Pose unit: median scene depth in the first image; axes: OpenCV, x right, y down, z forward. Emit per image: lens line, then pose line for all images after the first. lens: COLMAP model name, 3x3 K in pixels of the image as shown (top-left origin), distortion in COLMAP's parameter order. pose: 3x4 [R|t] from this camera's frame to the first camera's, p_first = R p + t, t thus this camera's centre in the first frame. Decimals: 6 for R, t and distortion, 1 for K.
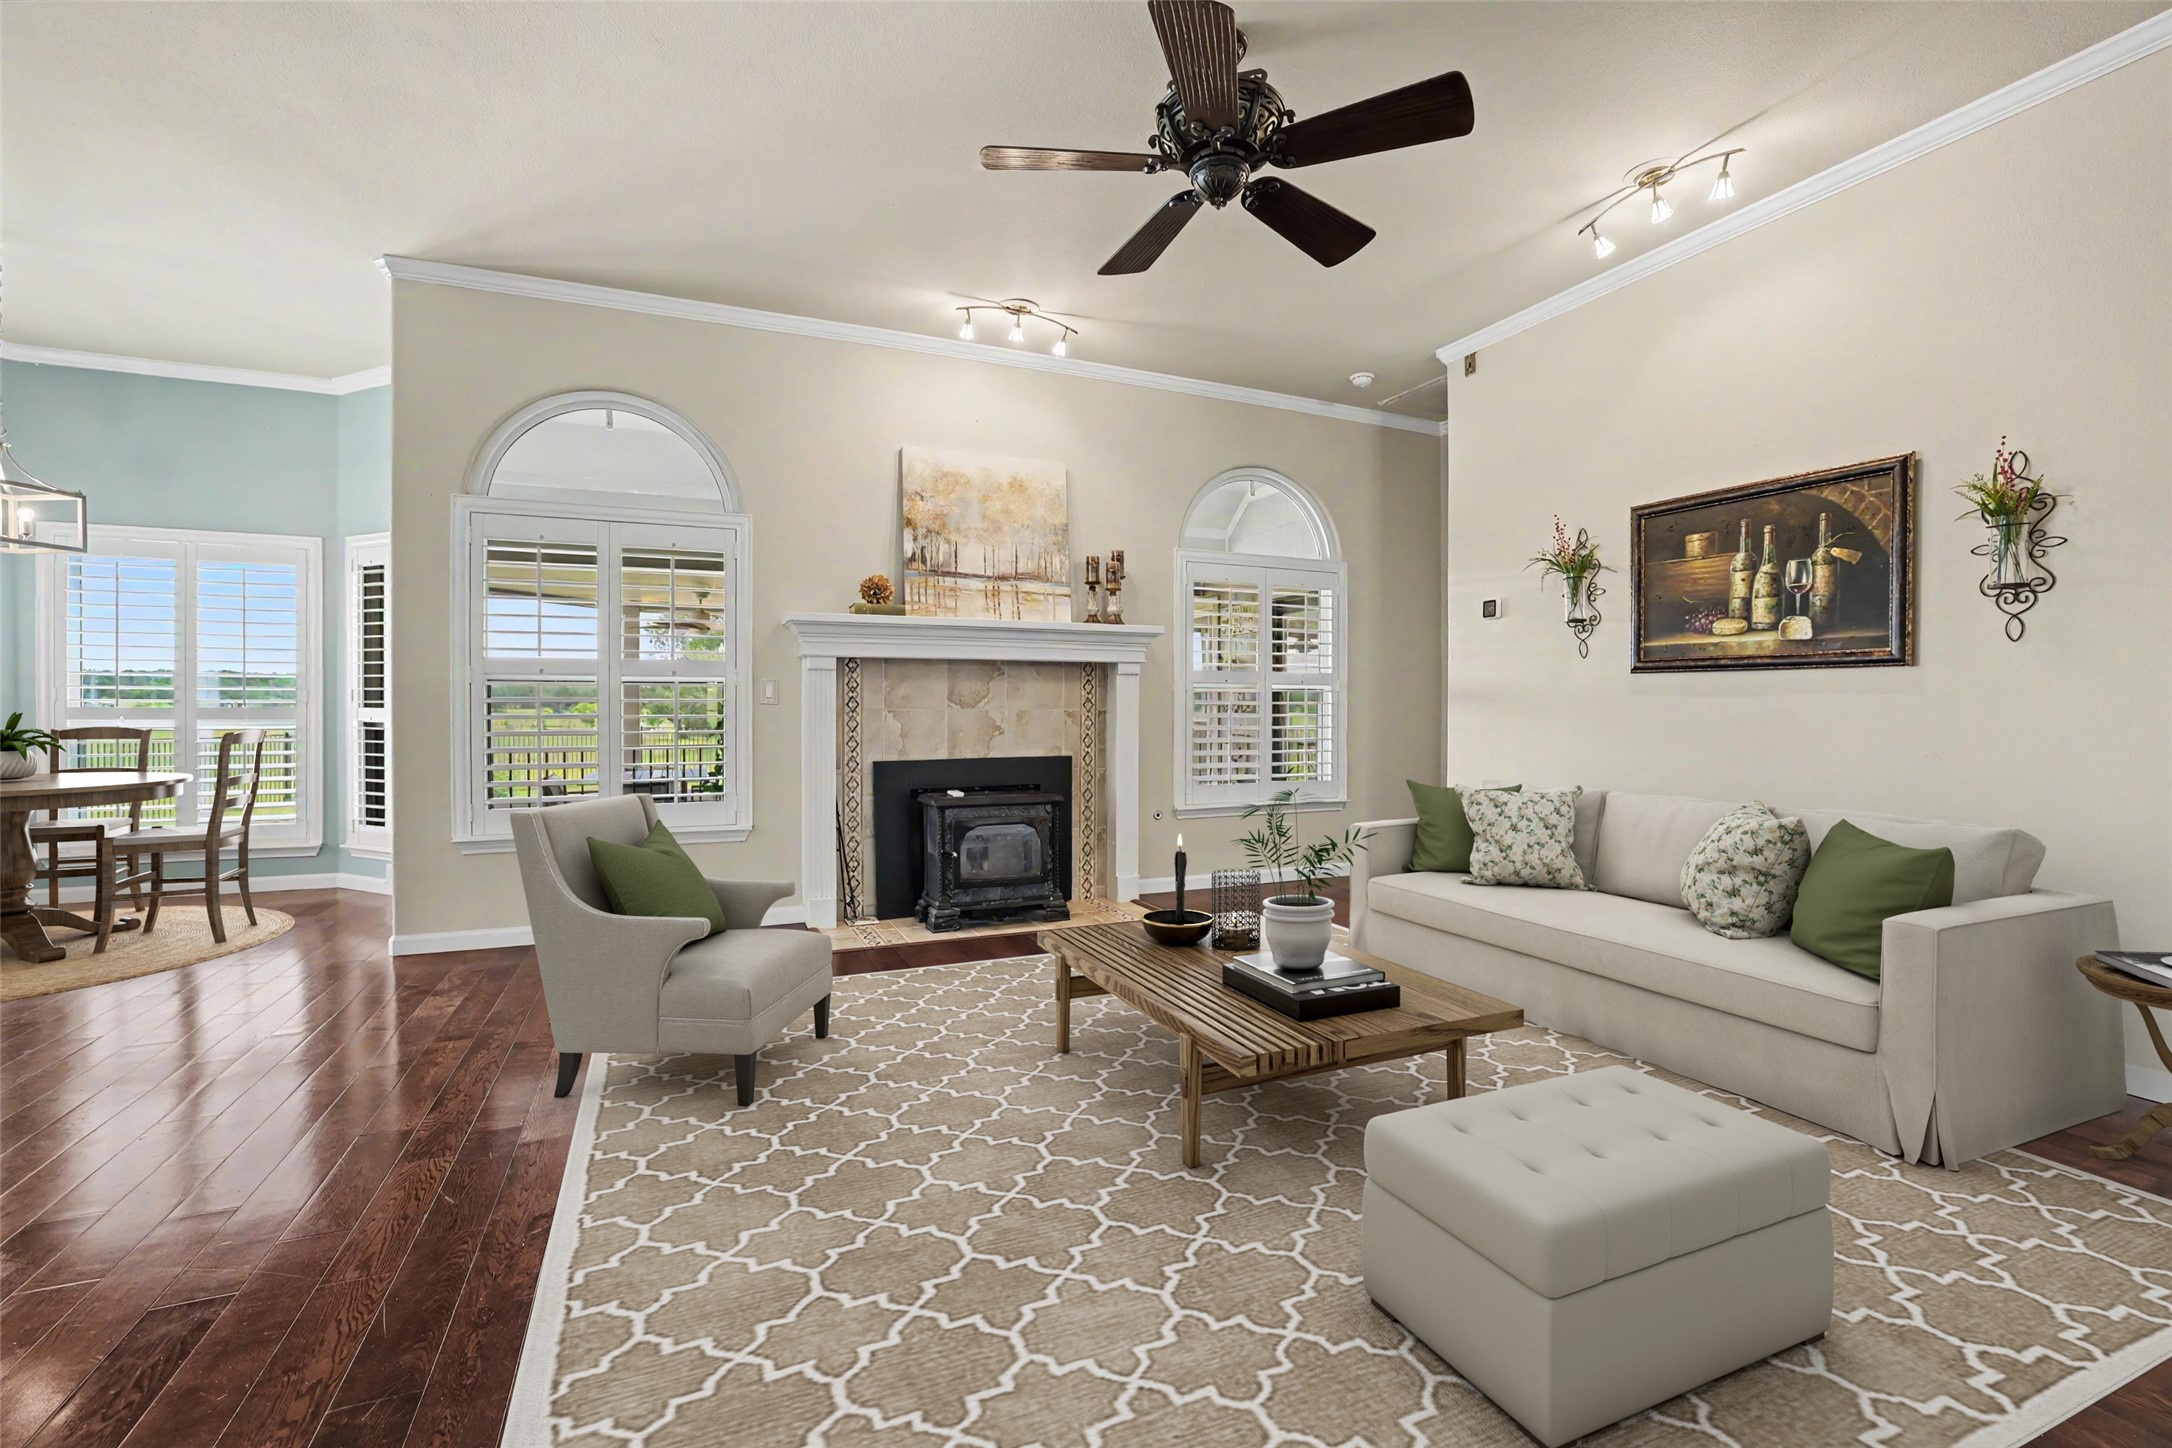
lens RADIAL K [[1010.5, 0, 1086.0], [0, 1010.5, 724.0], [0, 0, 1]] dist [-0.000244, -0.000019]
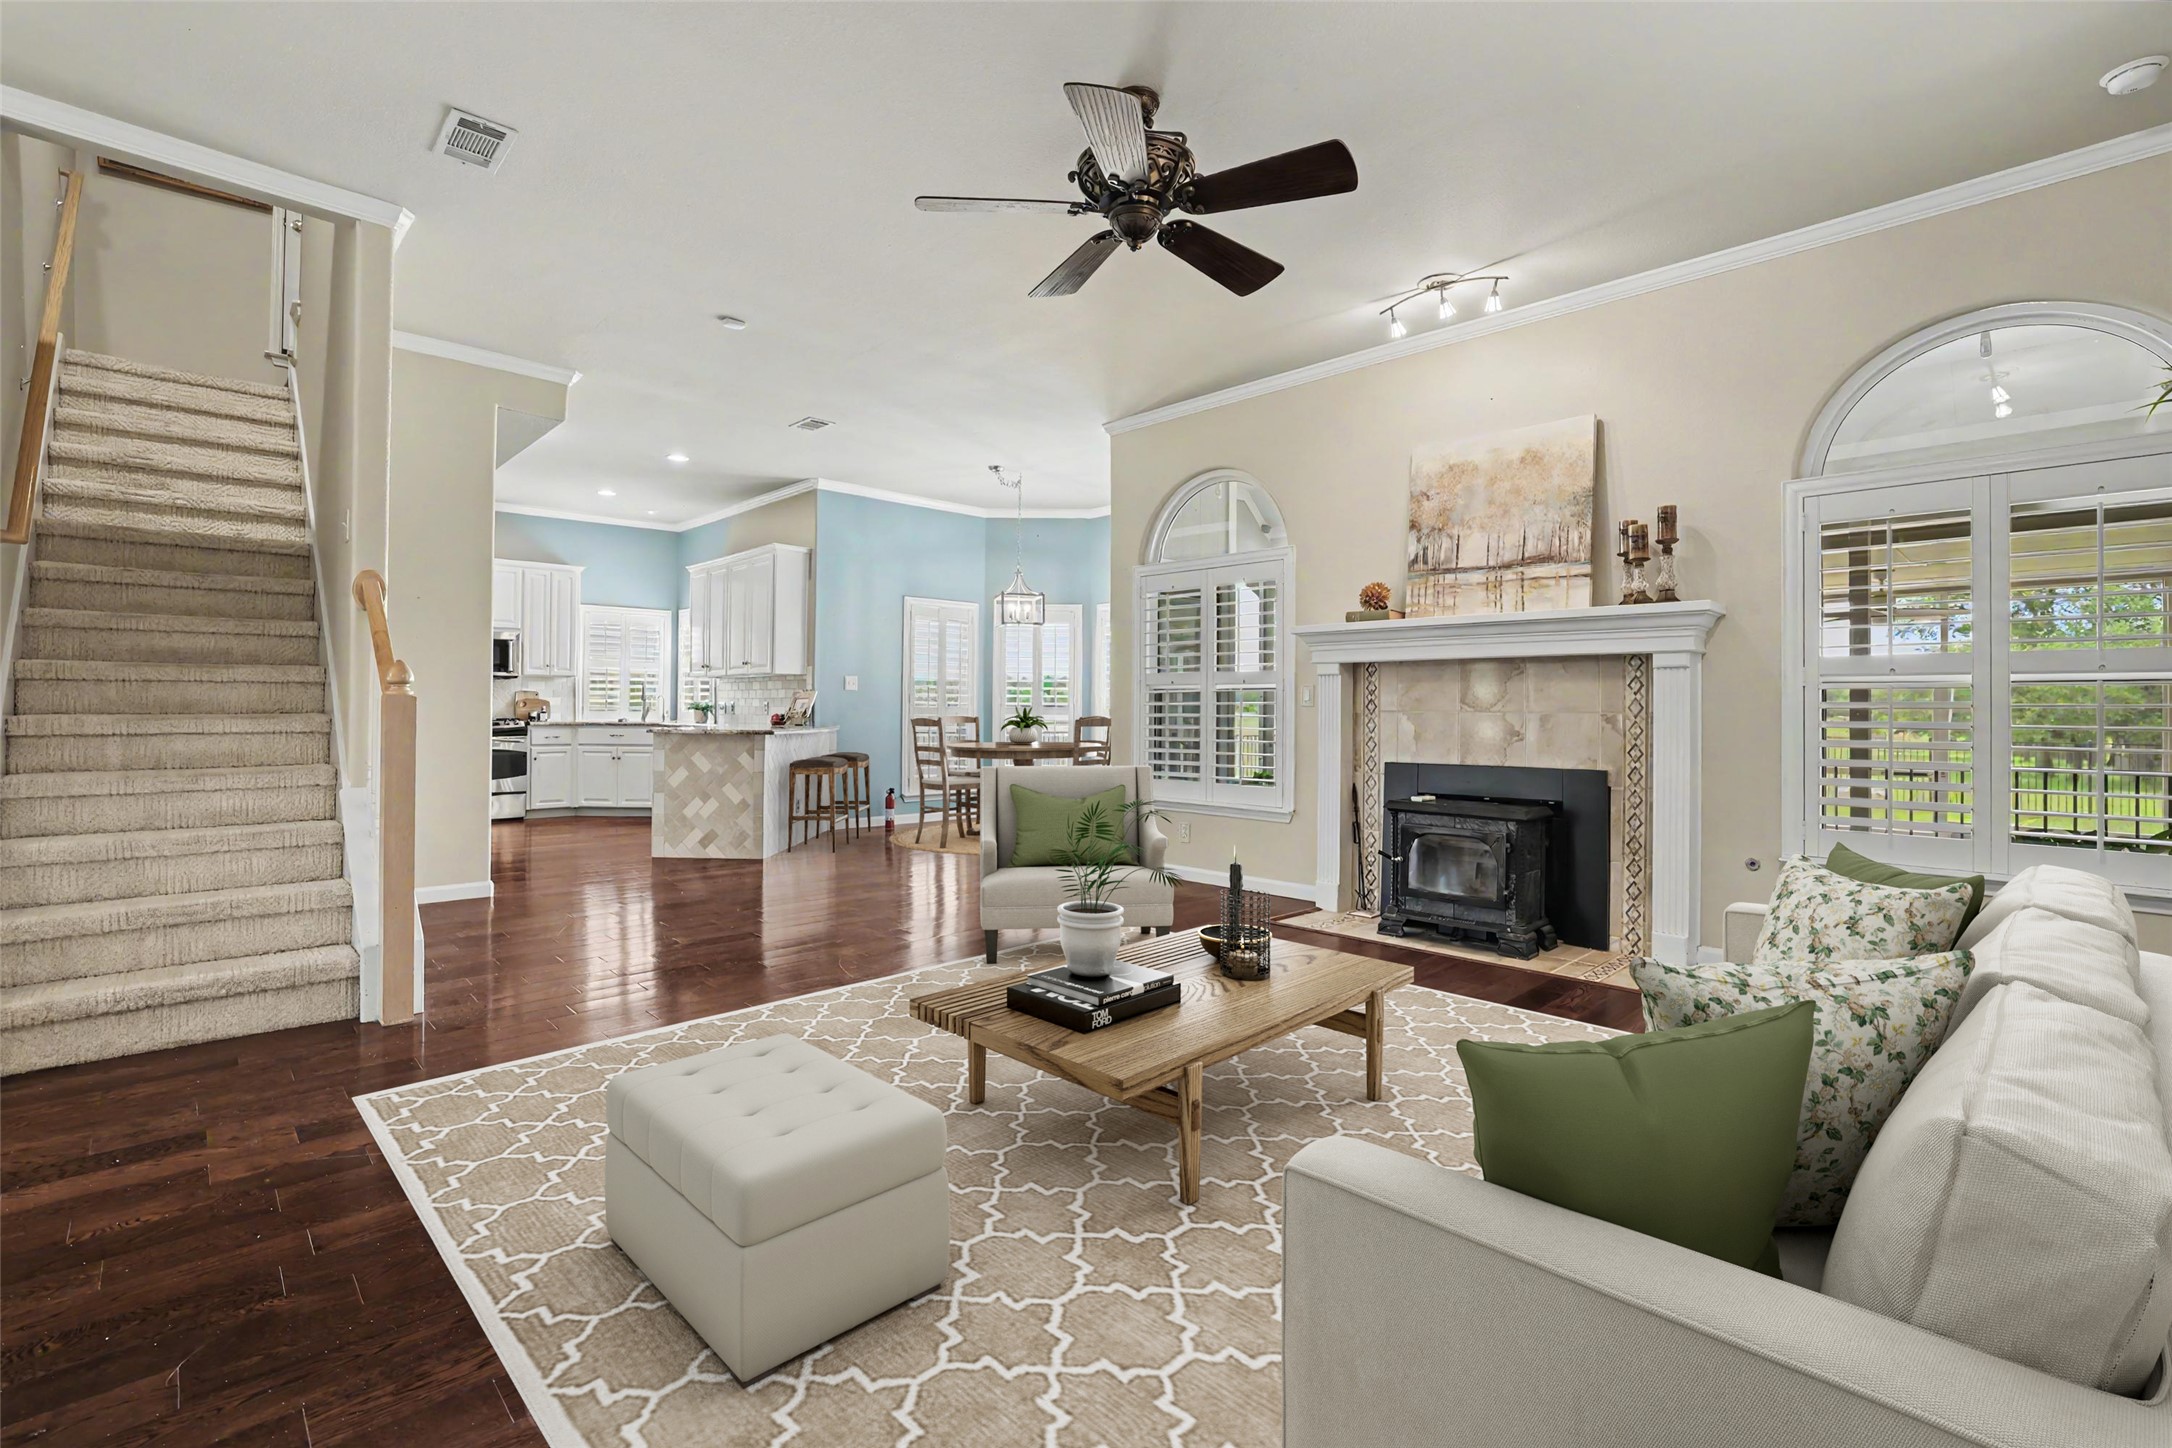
lens RADIAL K [[959.7, 0, 1089.4], [0, 959.7, 710.5], [0, 0, 1]] dist [-0.000763, 0.000042]
pose [[0.362130, 0.006725, -0.932103, 0.589999], [-0.019166, 0.999816, -0.000233, -0.009035], [0.931930, 0.017949, 0.362193, 0.354695]]
